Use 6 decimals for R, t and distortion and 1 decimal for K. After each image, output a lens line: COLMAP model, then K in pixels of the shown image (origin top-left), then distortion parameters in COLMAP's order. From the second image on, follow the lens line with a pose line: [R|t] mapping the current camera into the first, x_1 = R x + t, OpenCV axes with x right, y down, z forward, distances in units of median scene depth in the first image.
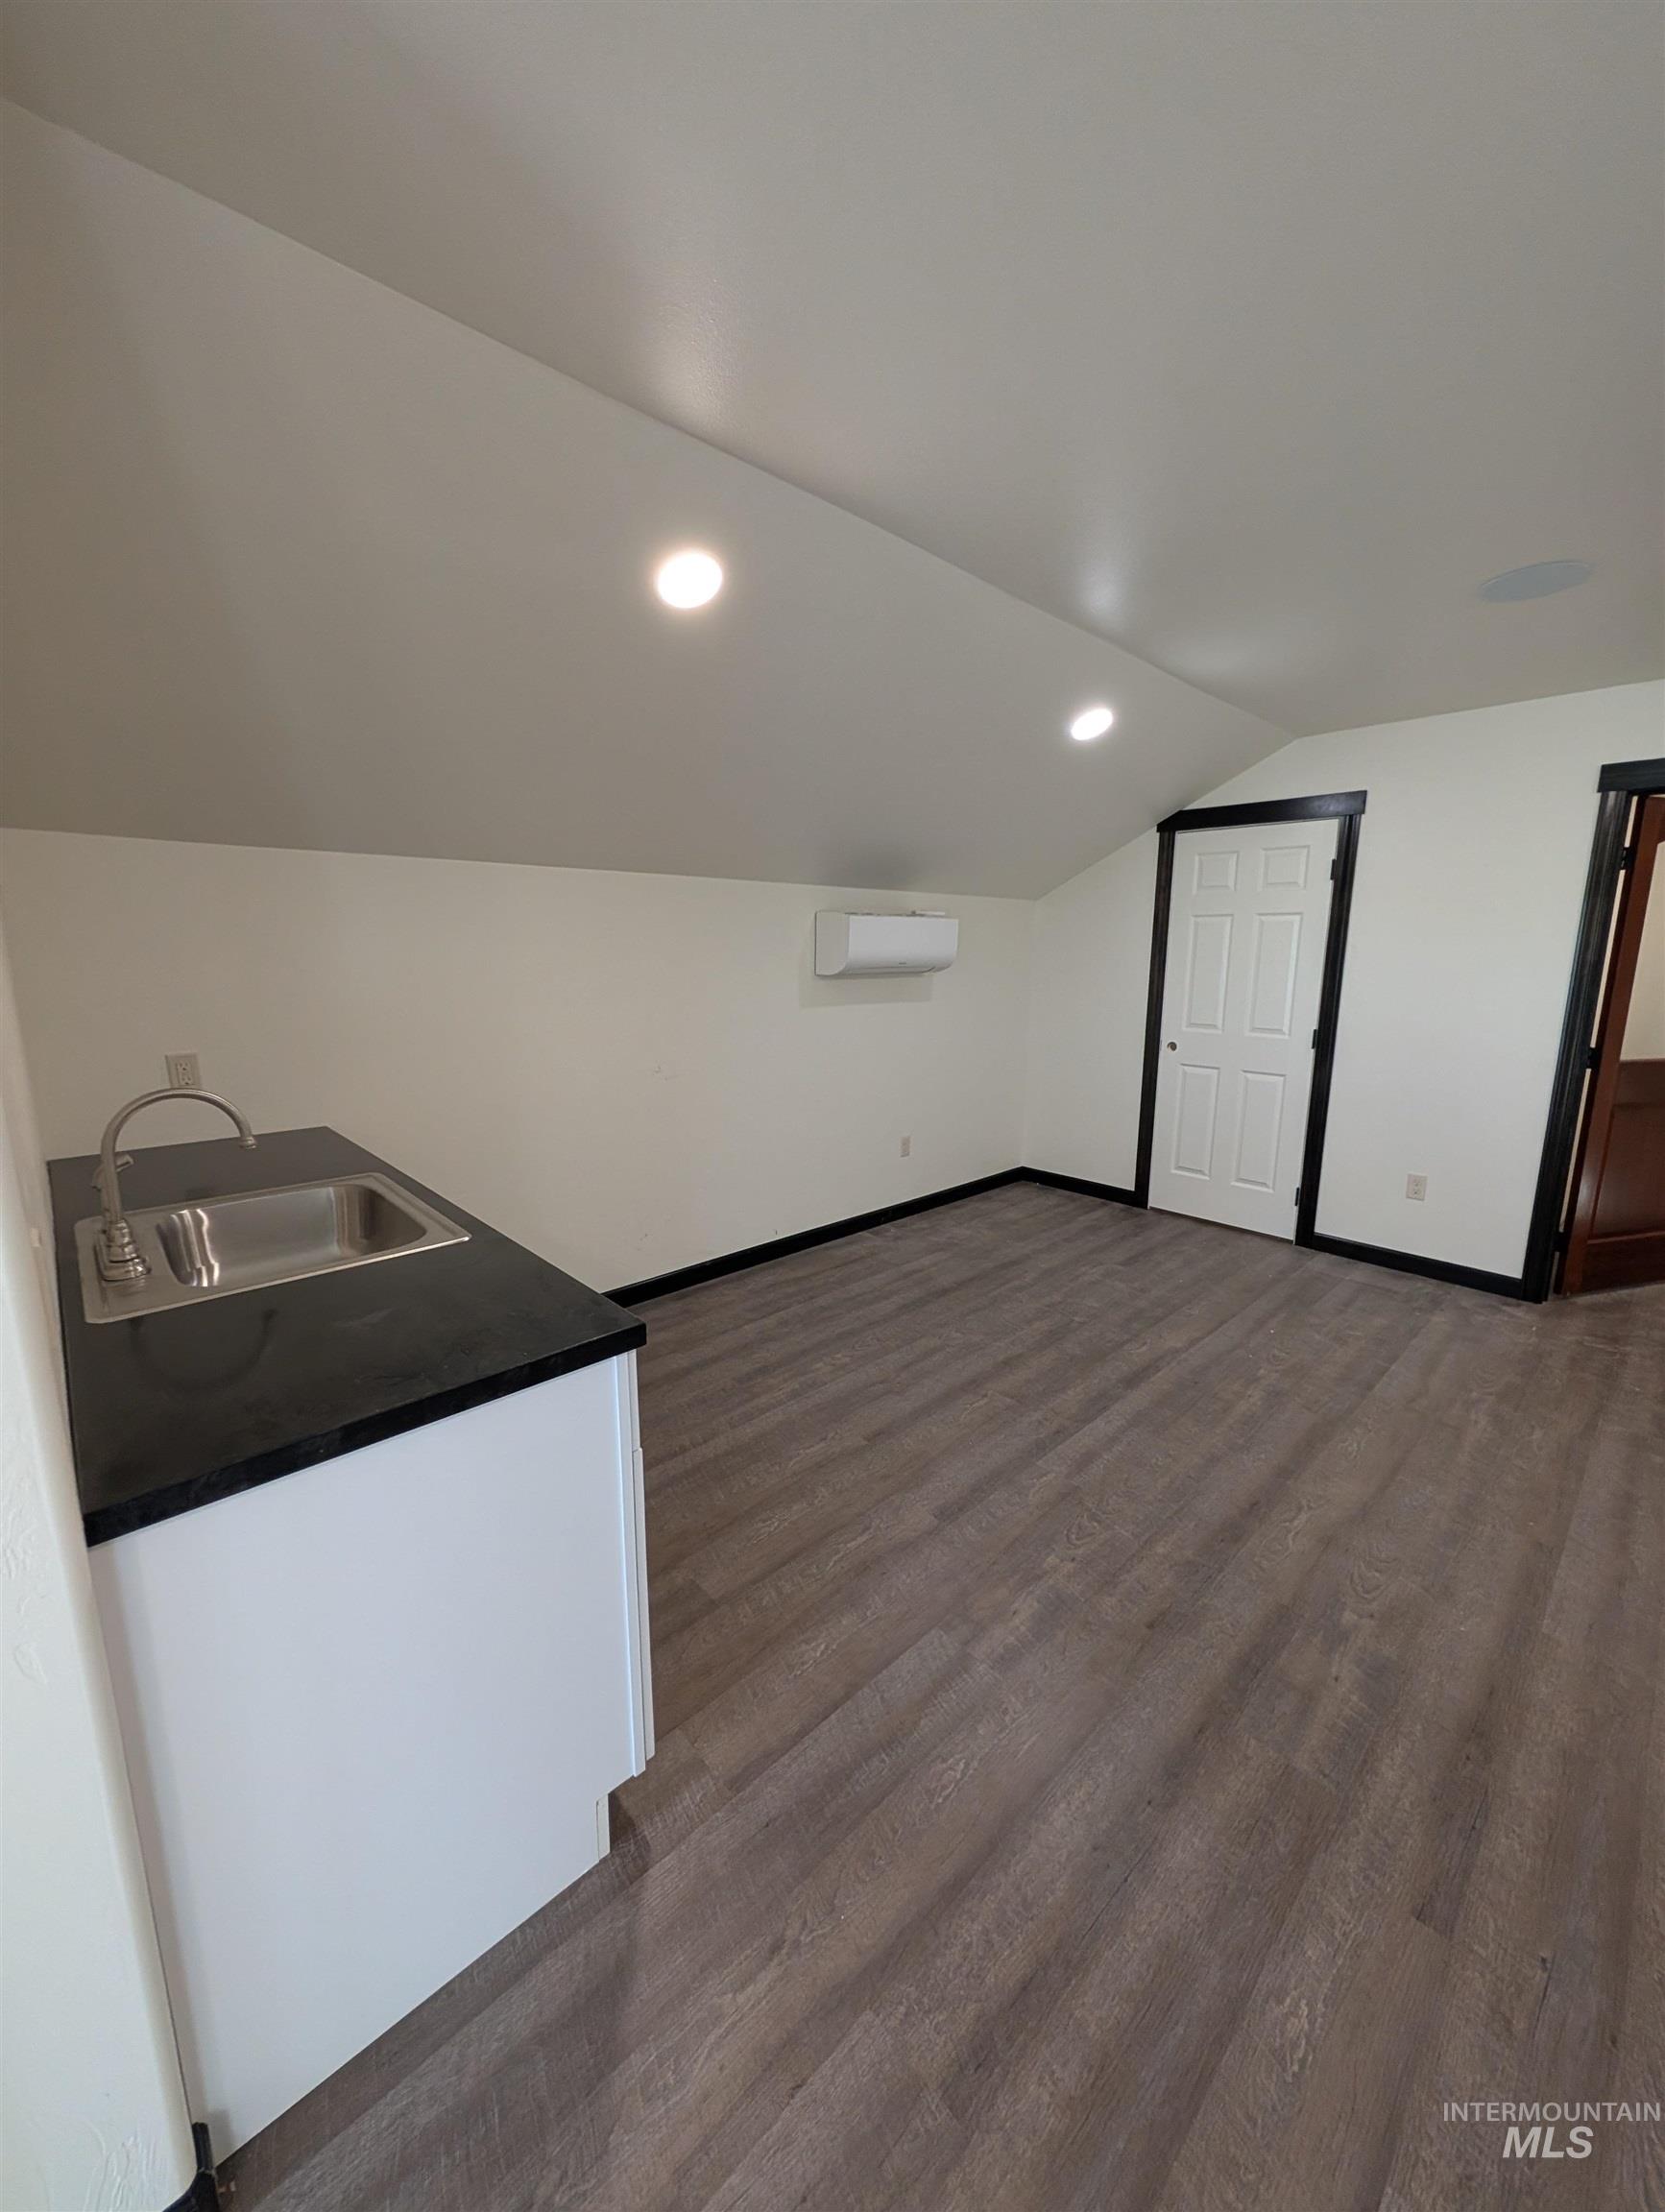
lens RADIAL K [[834.8, 0, 830.6], [0, 834.8, 1098.4], [0, 0, 1]] dist [0.000544, 0.000132]
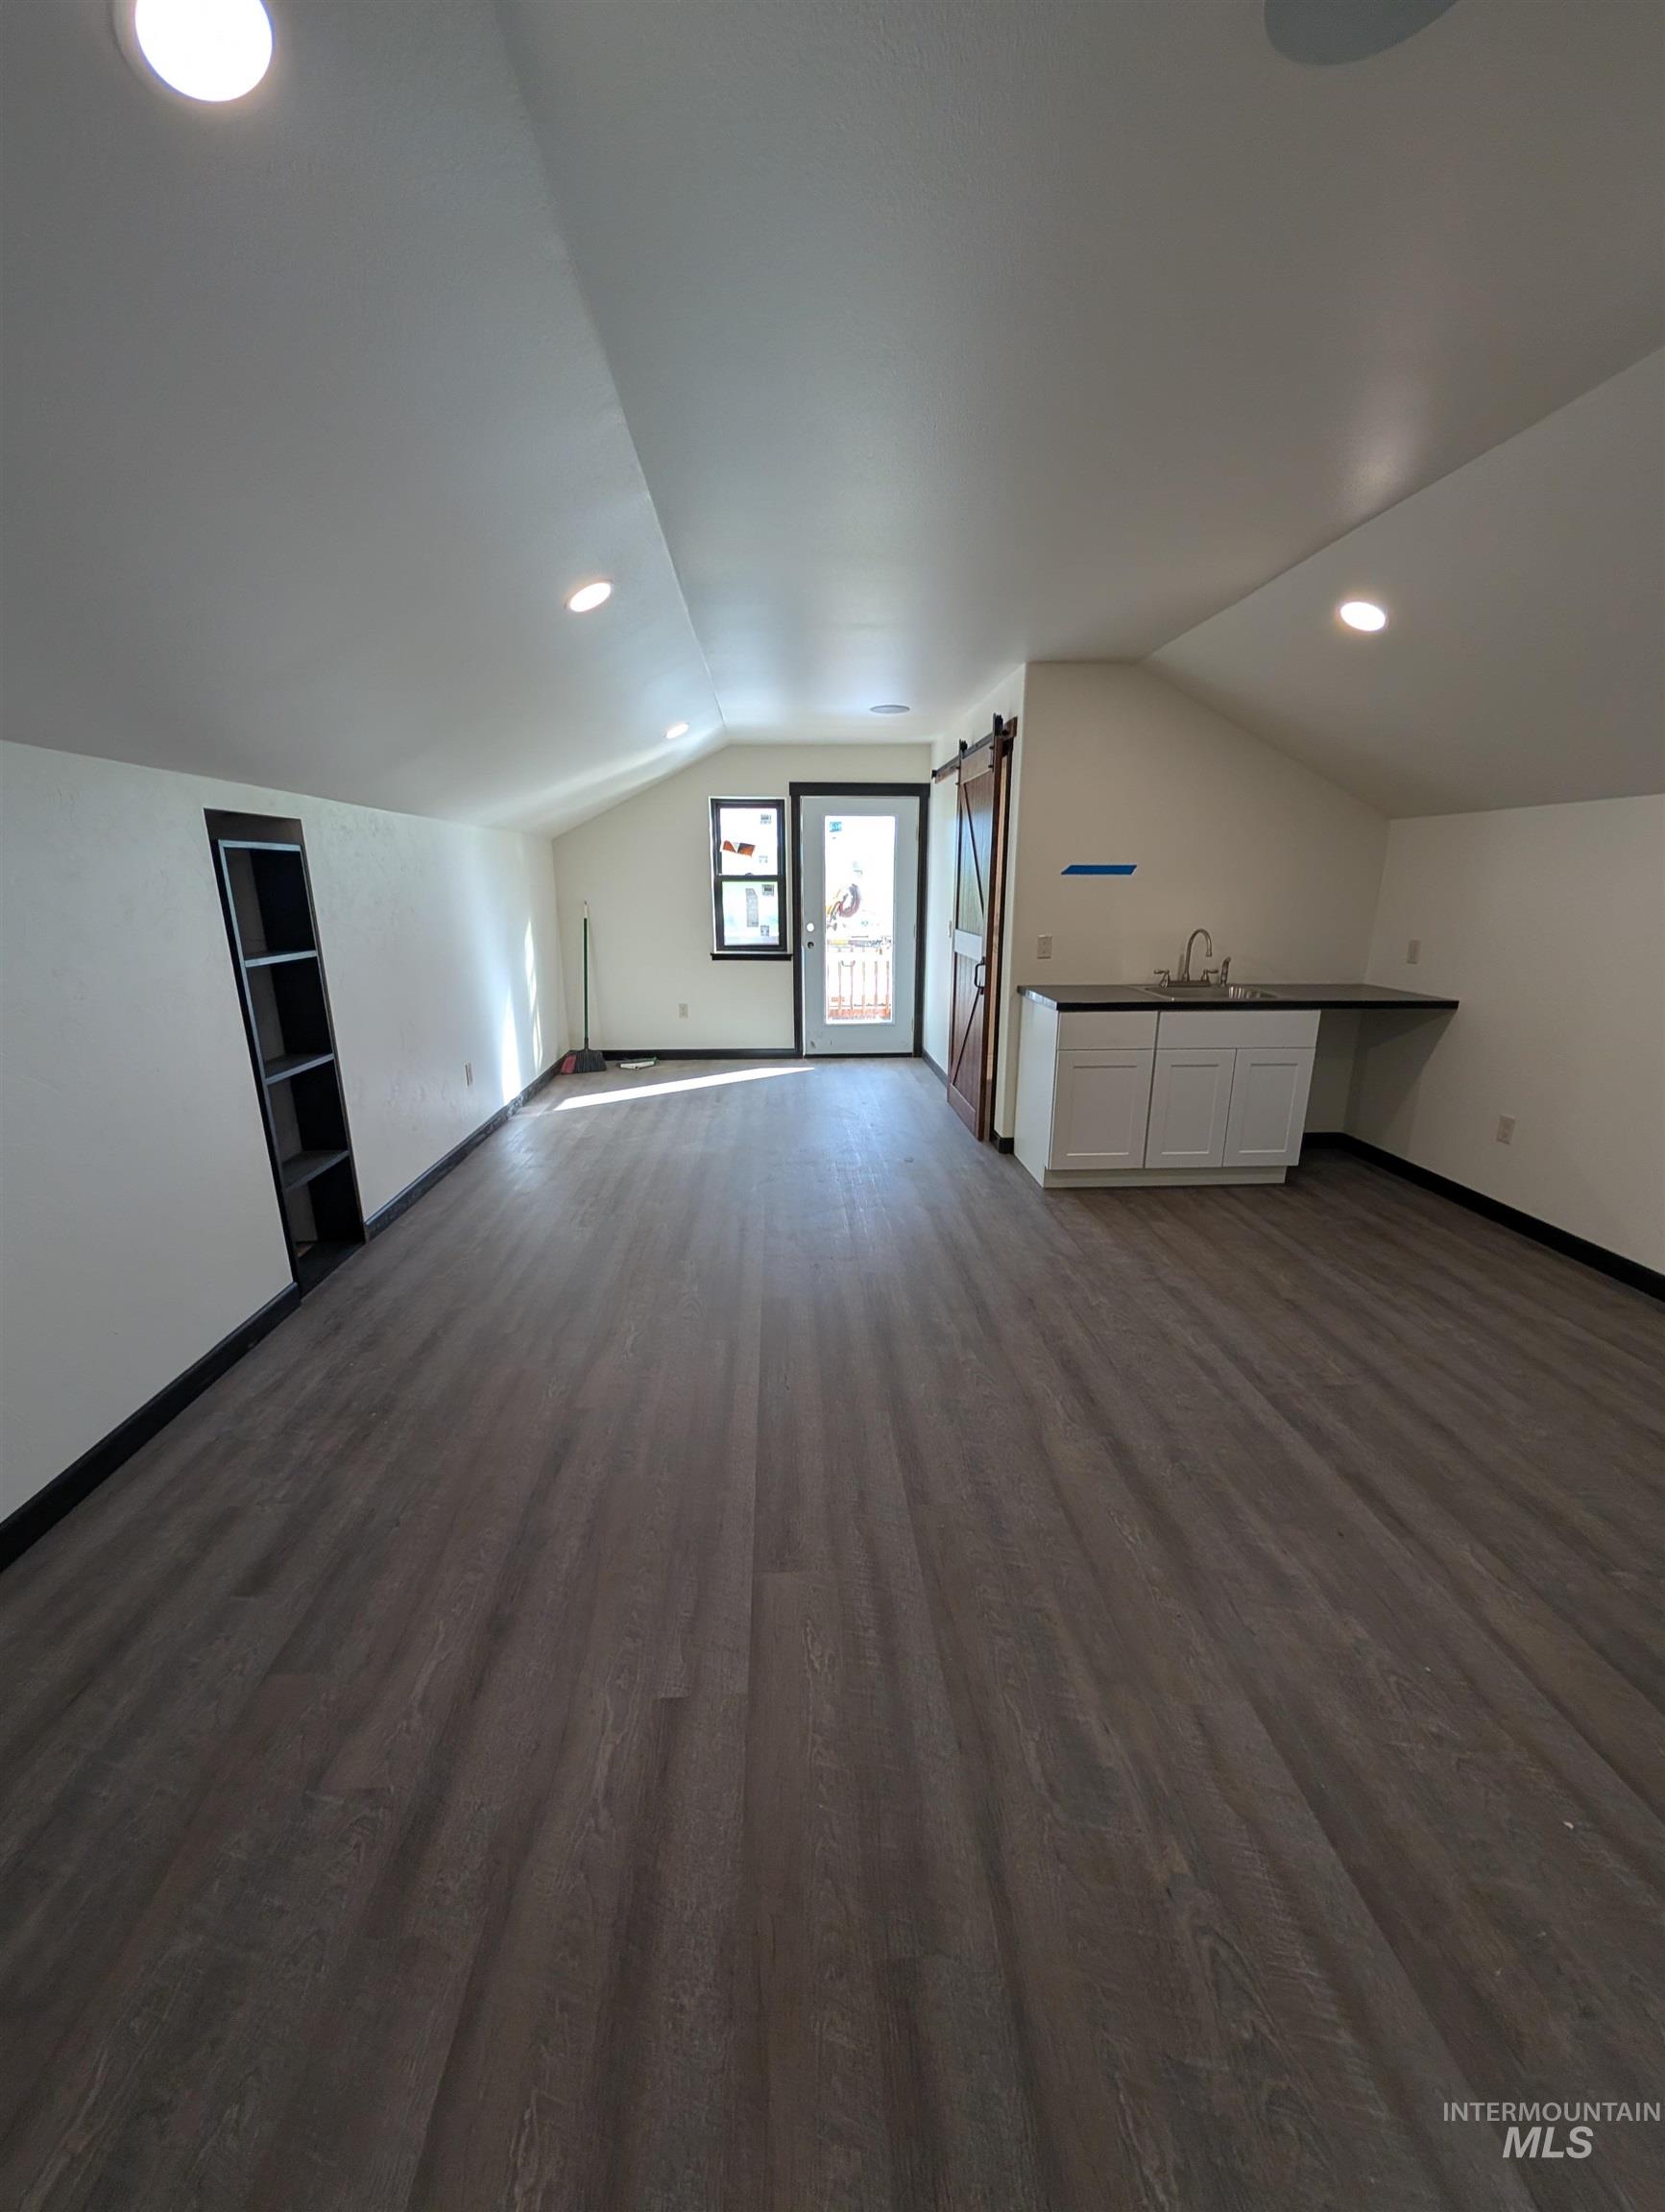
lens RADIAL K [[834.8, 0, 834.0], [0, 834.8, 1103.9], [0, 0, 1]] dist [0.000544, 0.000132]
pose [[-0.634436, 0.195103, -0.747948, 1.216114], [-0.146083, 0.919921, 0.363875, -0.171031], [0.759046, 0.340118, -0.555130, 1.023447]]
